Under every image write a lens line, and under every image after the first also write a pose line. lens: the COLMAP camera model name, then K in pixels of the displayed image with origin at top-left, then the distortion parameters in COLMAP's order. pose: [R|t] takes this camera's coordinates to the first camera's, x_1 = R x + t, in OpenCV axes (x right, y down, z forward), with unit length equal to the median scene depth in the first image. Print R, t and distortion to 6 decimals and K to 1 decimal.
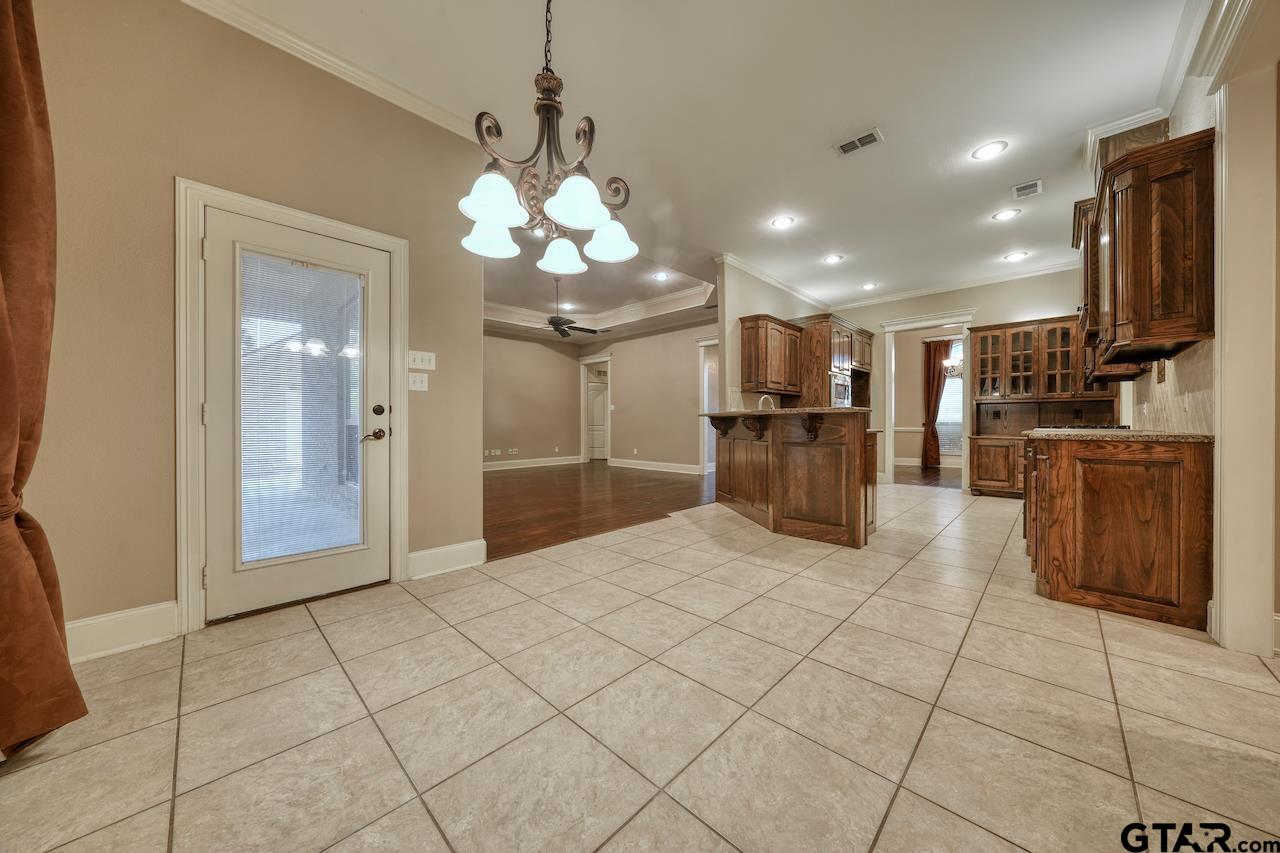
lens RADIAL K [[432.3, 0, 645.1], [0, 432.3, 424.9], [0, 0, 1]] dist [0.000213, 0.000021]
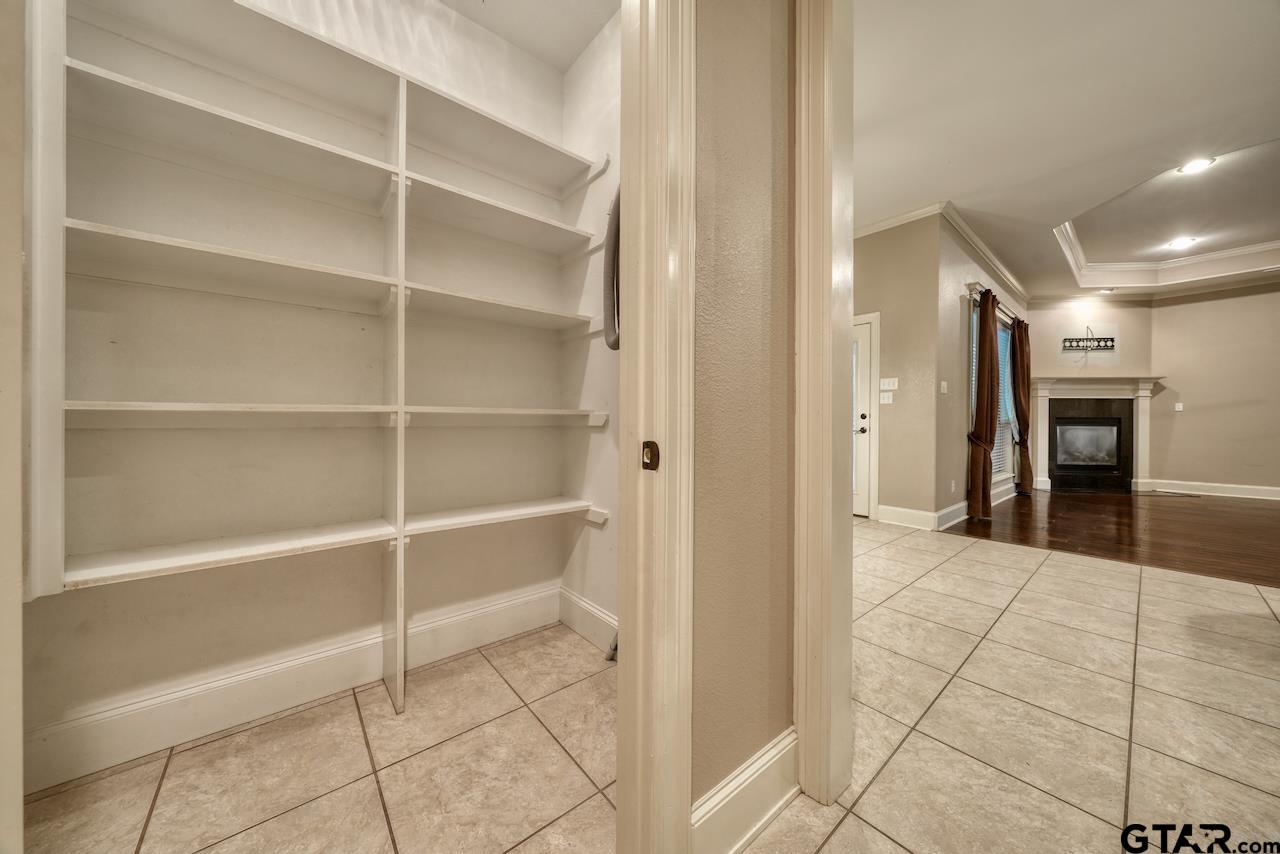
lens RADIAL K [[425.4, 0, 640.0], [0, 425.4, 427.0], [0, 0, 1]] dist [-0.000194, -0.000045]
pose [[-0.109066, 0.009321, -0.993991, 1.596706], [-0.010821, 0.999886, 0.010563, -0.000697], [0.993976, 0.011908, -0.108953, 0.400202]]
